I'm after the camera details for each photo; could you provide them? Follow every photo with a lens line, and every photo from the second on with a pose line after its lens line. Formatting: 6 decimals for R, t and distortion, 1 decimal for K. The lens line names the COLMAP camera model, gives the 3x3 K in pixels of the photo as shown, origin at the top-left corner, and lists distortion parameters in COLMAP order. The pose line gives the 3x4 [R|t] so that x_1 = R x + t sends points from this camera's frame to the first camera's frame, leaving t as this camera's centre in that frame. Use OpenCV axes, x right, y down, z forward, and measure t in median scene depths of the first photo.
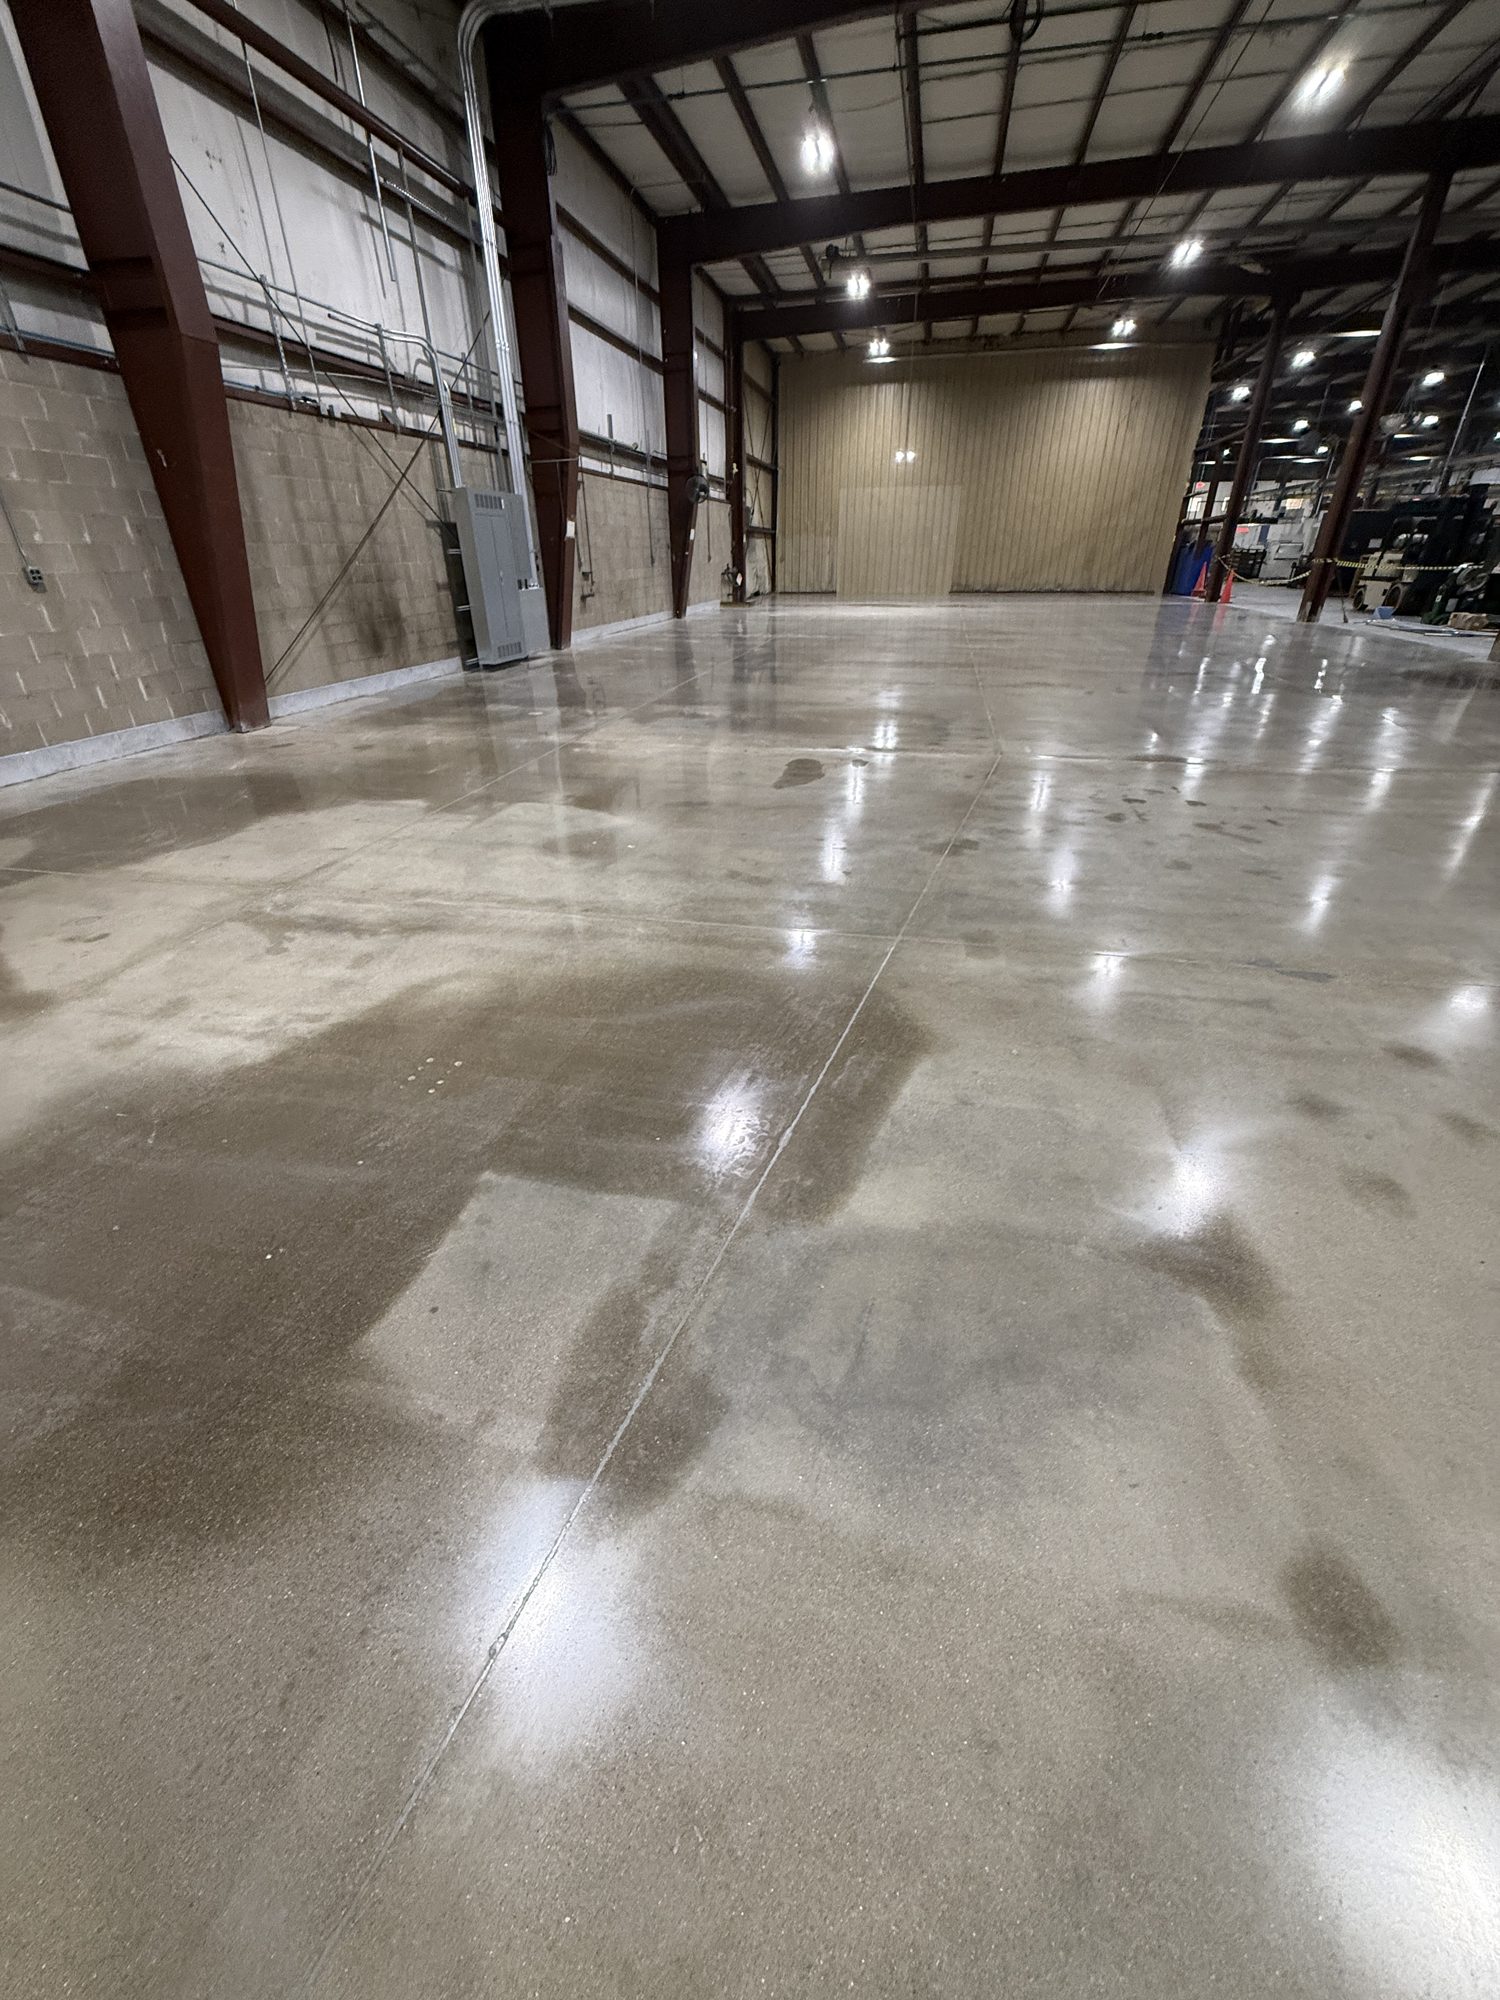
lens RADIAL K [[802.9, 0, 739.6], [0, 802.9, 1001.4], [0, 0, 1]] dist [0.001381, -0.000161]
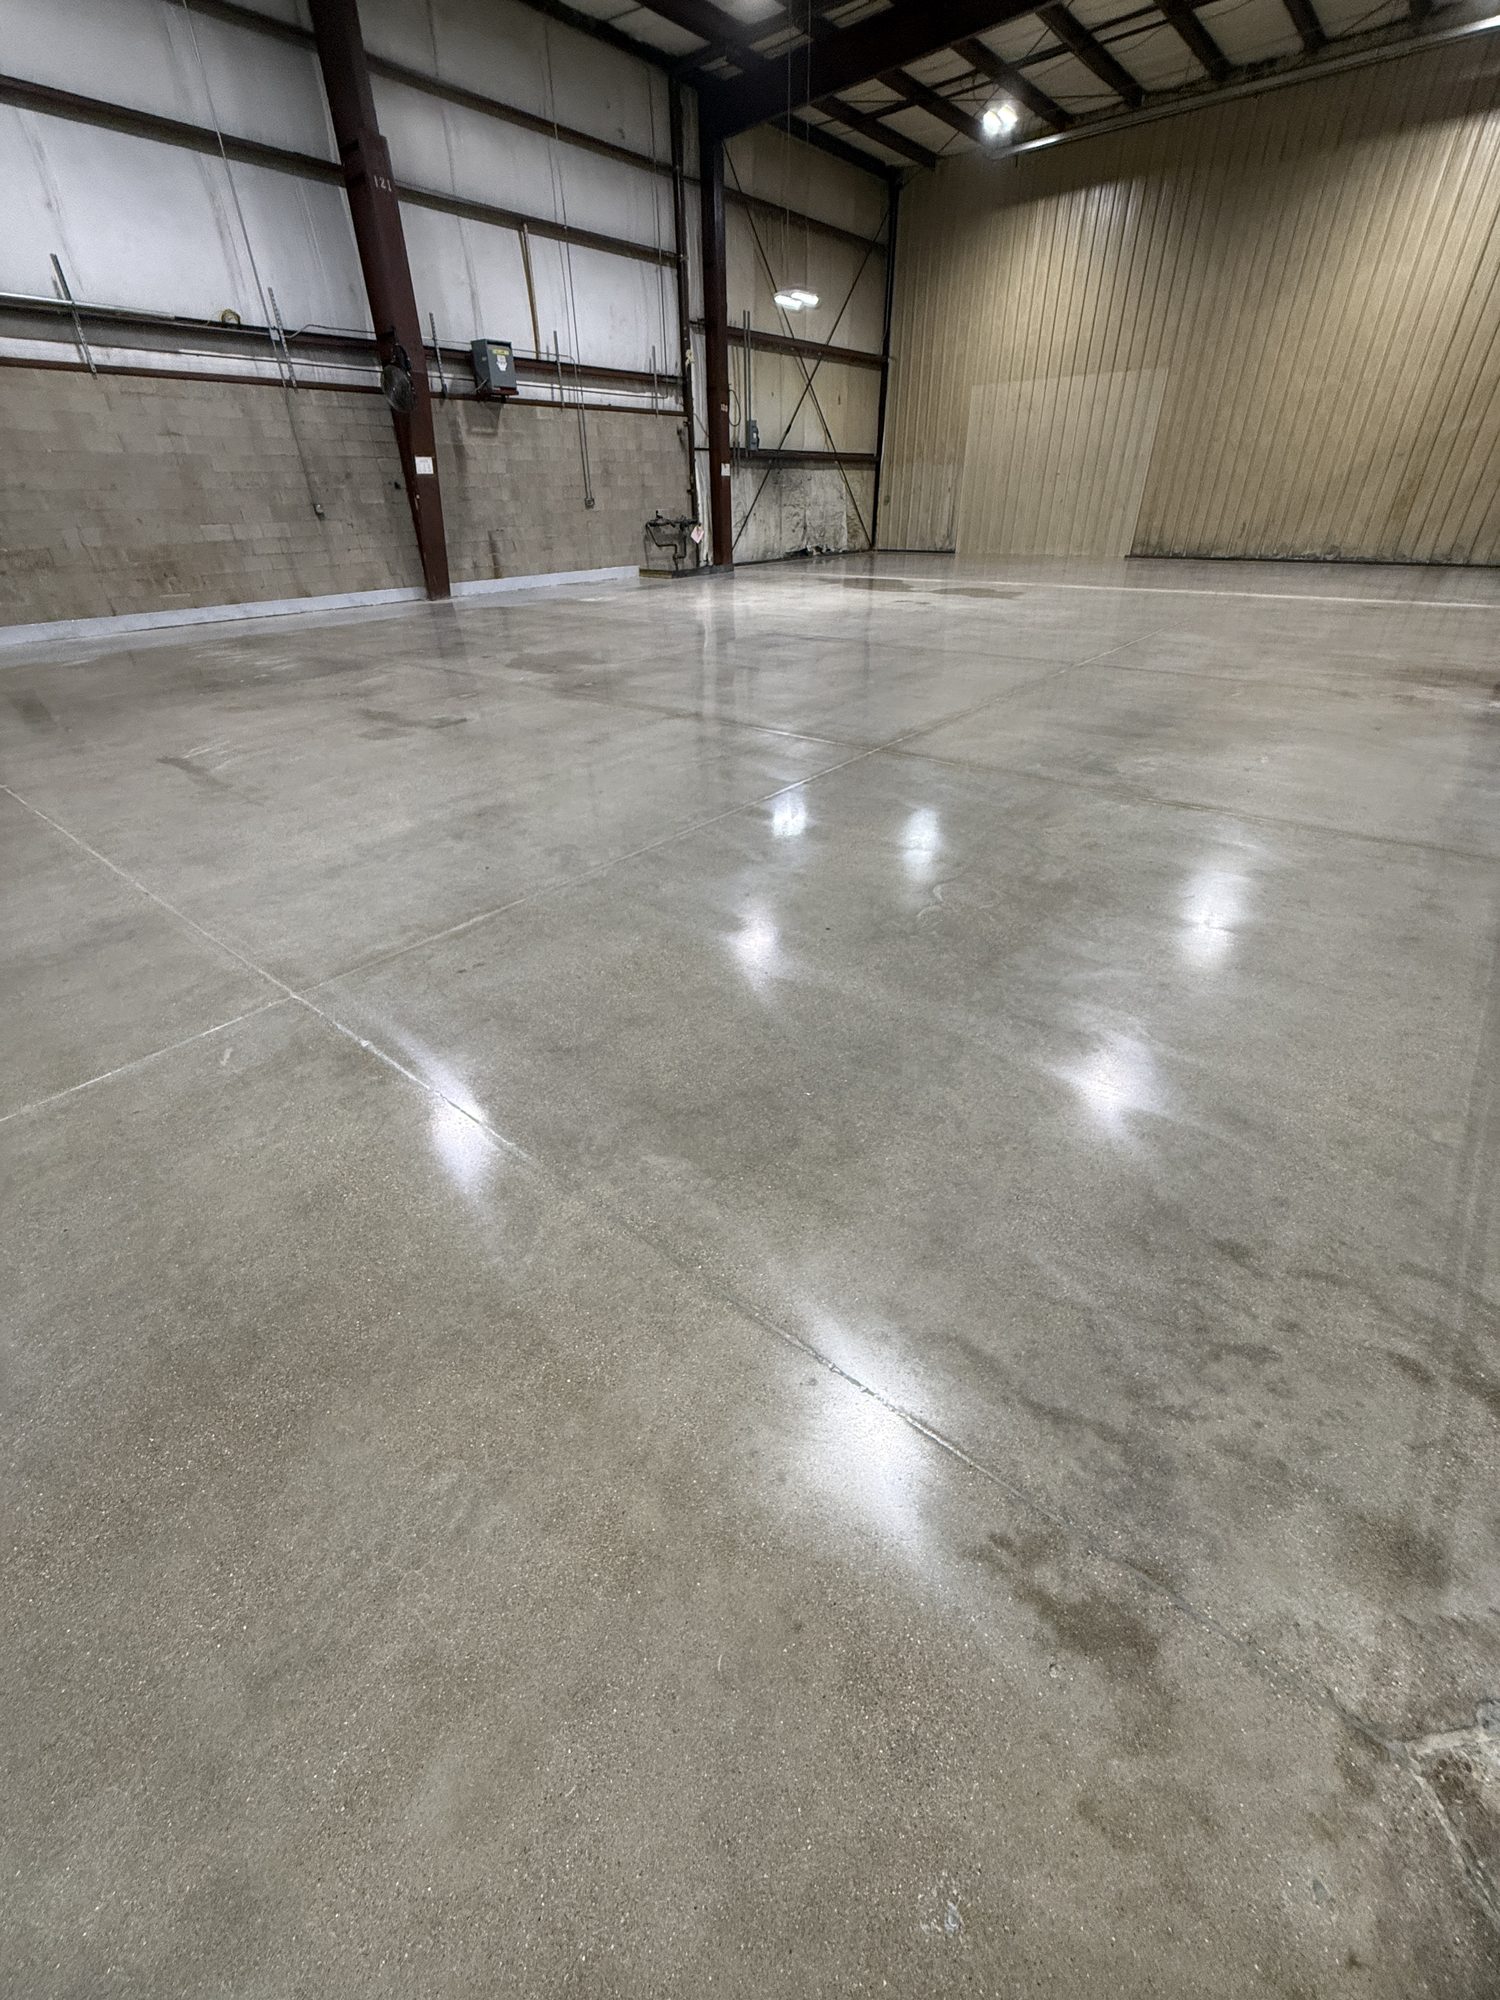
lens RADIAL K [[802.9, 0, 754.6], [0, 802.9, 1016.6], [0, 0, 1]] dist [0.001381, -0.000161]
pose [[0.894587, 0.239336, -0.377401, 0.933042], [-0.211286, 0.970667, 0.114737, -0.525730], [0.393792, -0.022903, 0.918914, 0.933166]]
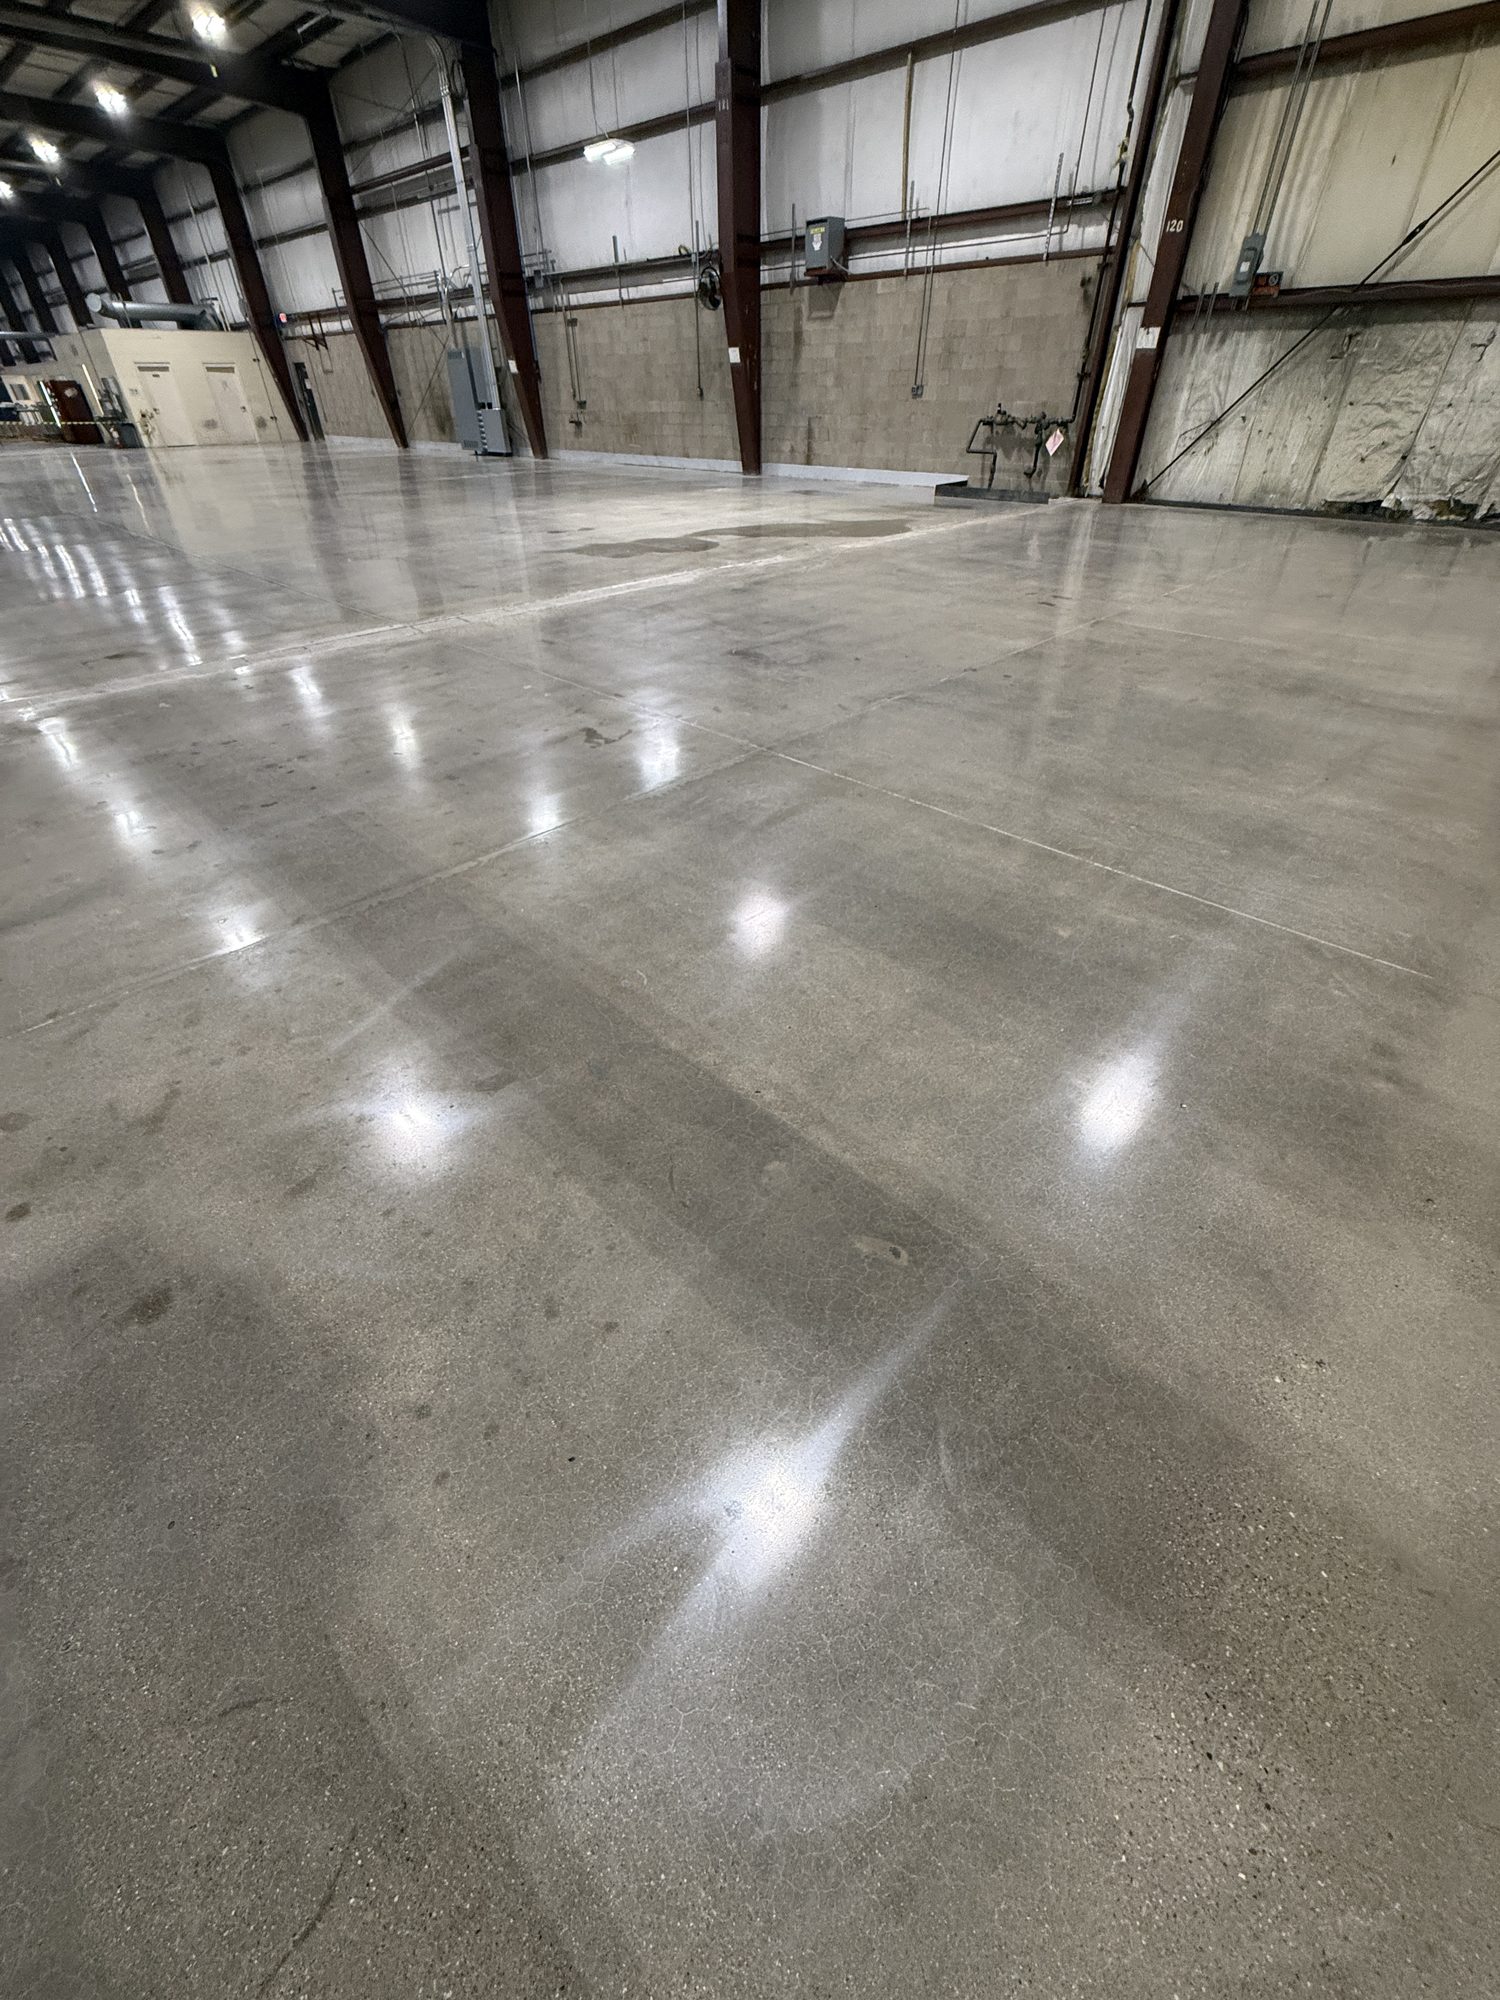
lens RADIAL K [[802.9, 0, 743.9], [0, 802.9, 997.1], [0, 0, 1]] dist [0.001381, -0.000161]
pose [[-0.536840, 0.526910, -0.658915, 1.346016], [-0.395275, 0.532898, 0.748183, -1.498487], [0.745359, 0.662107, -0.077807, 2.648422]]
